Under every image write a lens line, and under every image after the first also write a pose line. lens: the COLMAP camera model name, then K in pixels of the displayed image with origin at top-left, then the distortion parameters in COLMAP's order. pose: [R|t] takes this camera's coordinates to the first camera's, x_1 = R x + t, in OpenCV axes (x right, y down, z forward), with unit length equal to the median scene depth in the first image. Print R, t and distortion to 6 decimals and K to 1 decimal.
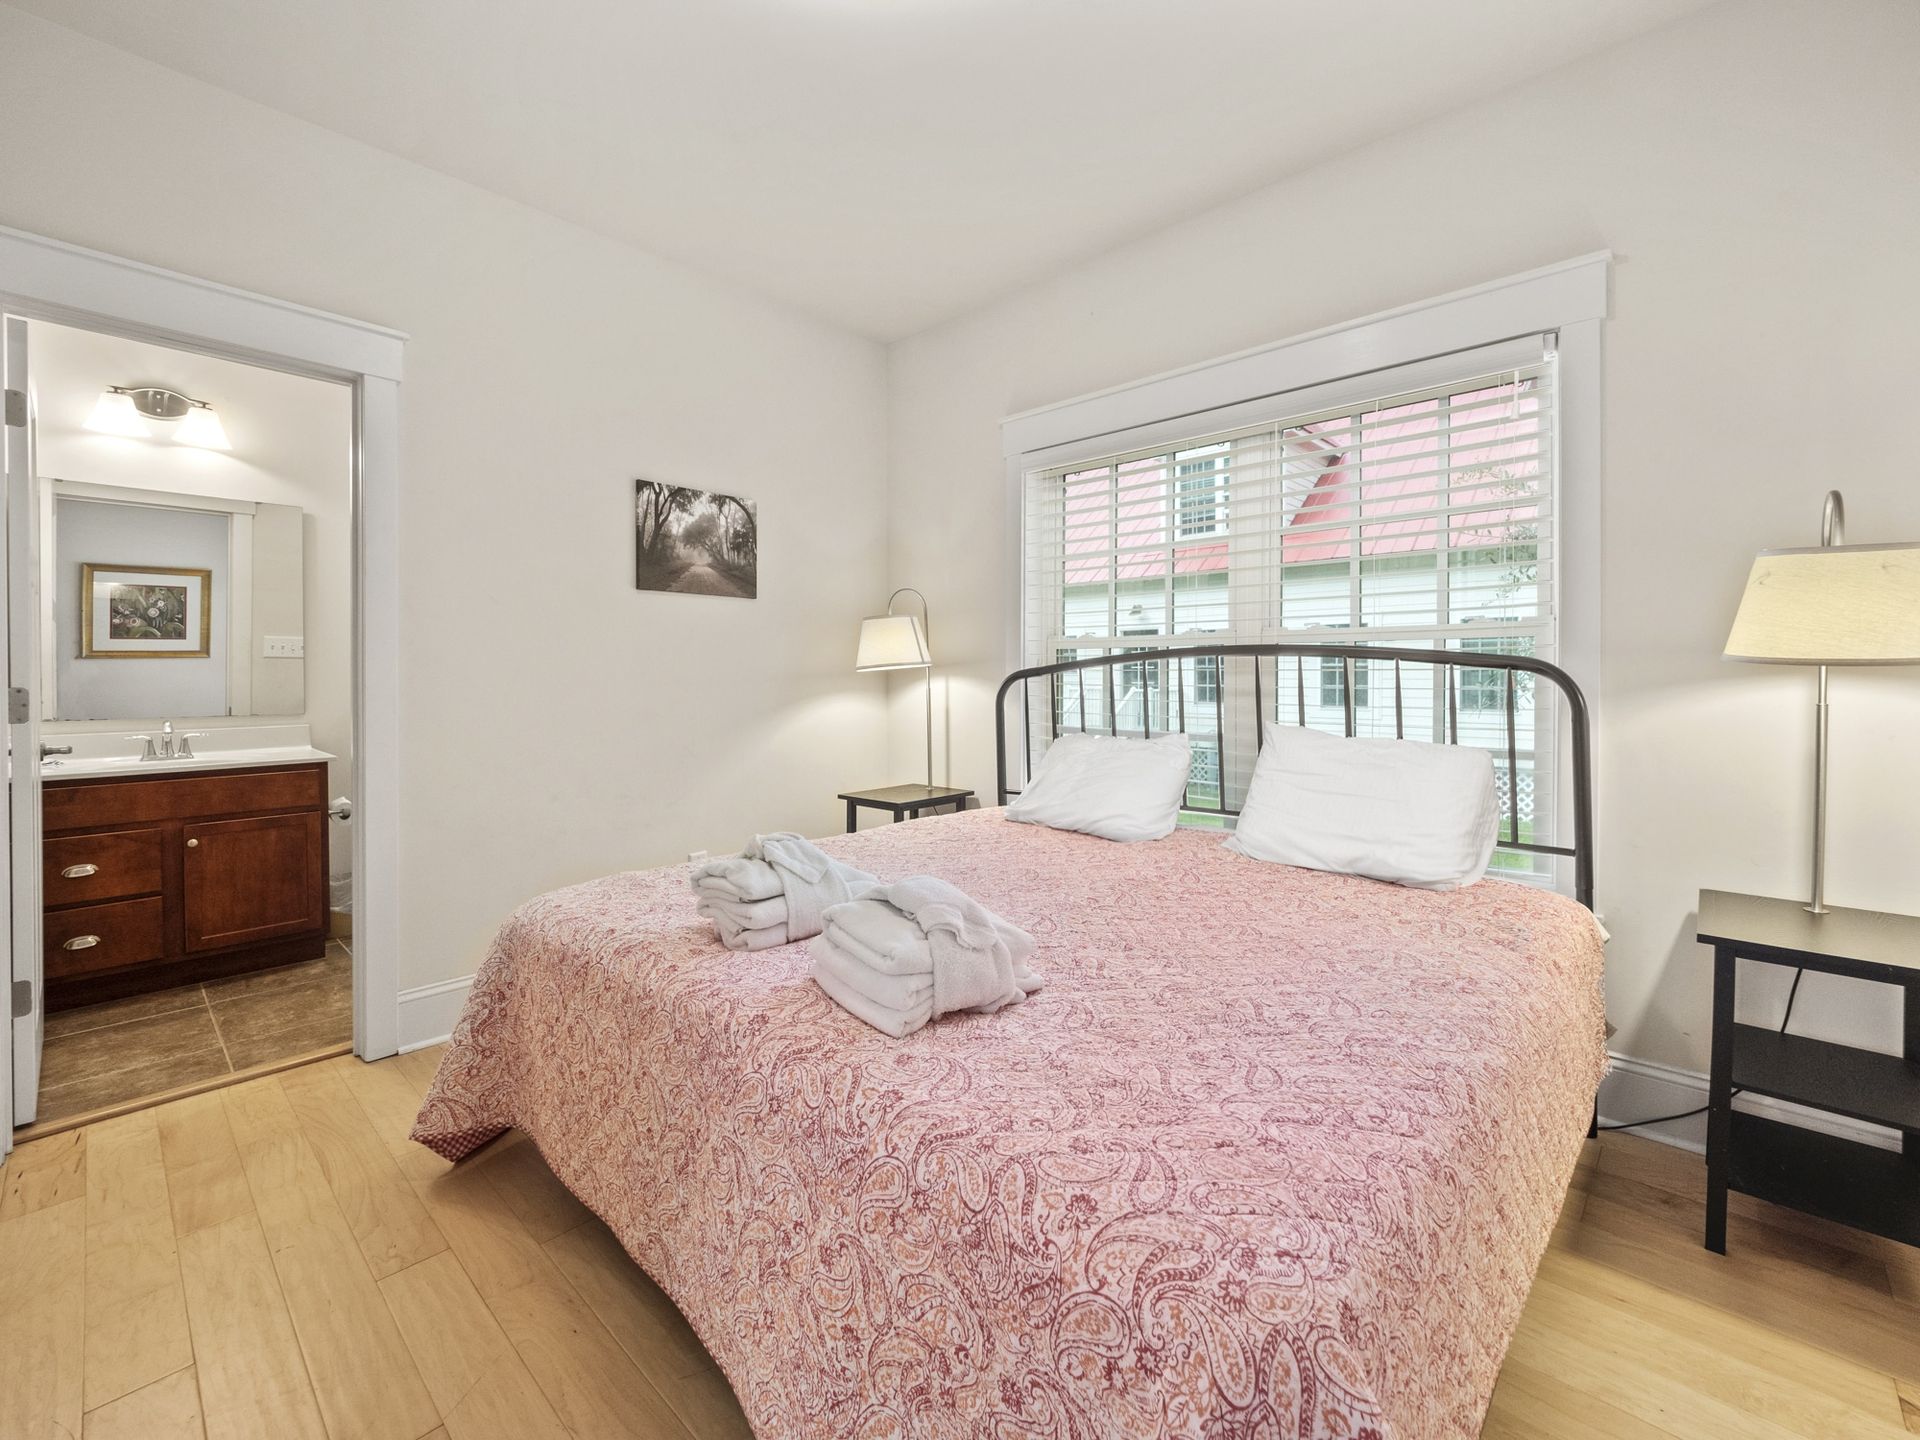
lens RADIAL K [[803.9, 0, 966.5], [0, 803.9, 677.7], [0, 0, 1]] dist [-0.001153, 0.000392]
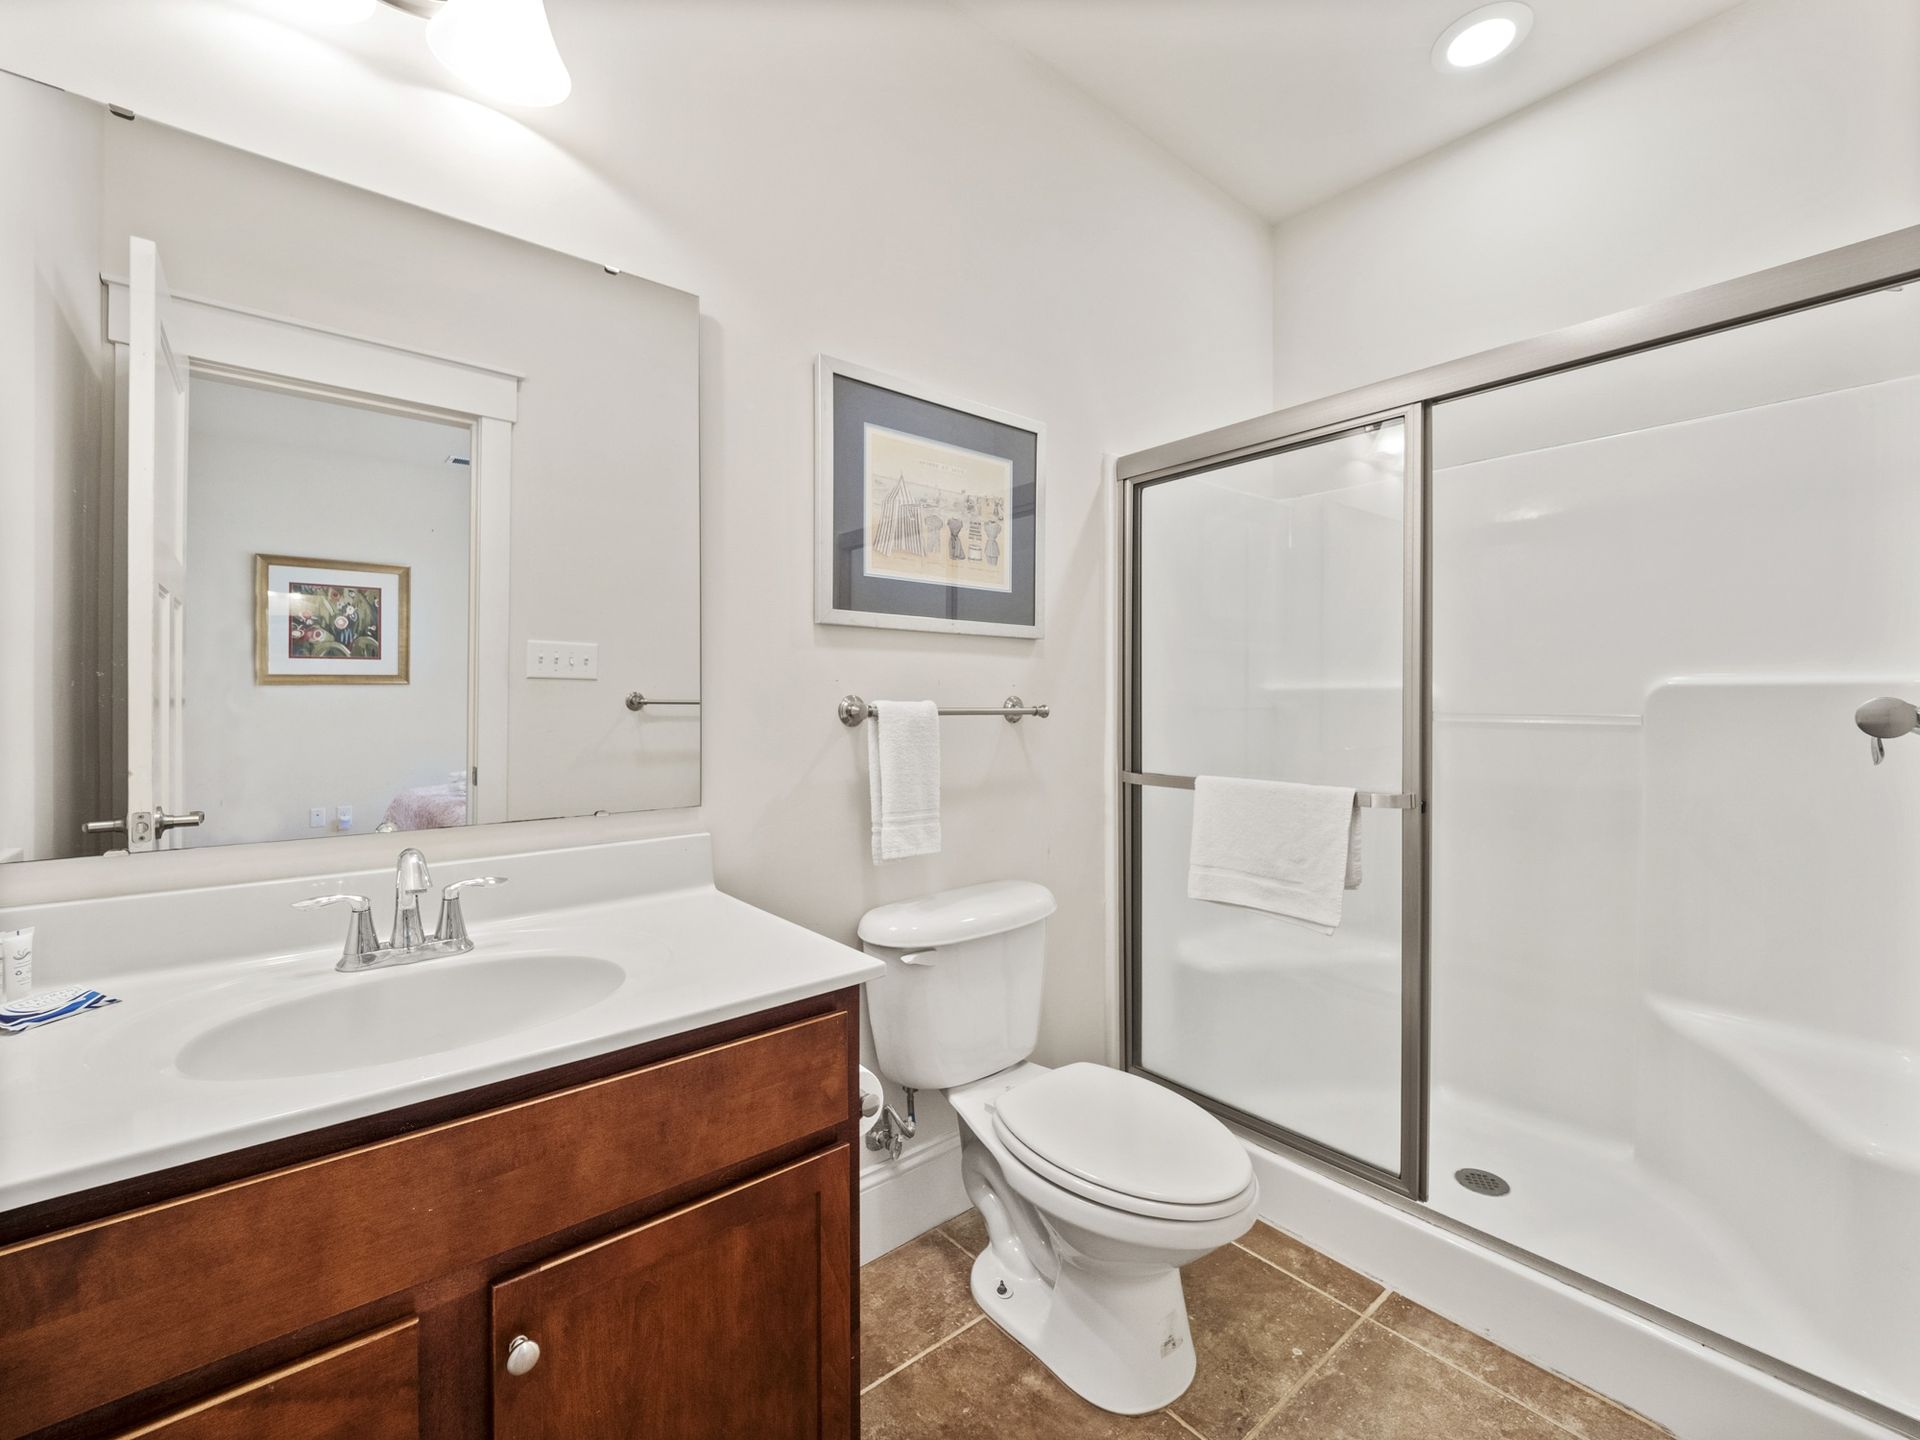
lens RADIAL K [[803.9, 0, 958.2], [0, 803.9, 706.2], [0, 0, 1]] dist [-0.001153, 0.000392]
pose [[0.991674, -0.001906, -0.128763, -0.366829], [0.001338, 0.999989, -0.004498, -0.001530], [0.128770, 0.004288, 0.991665, 0.352550]]
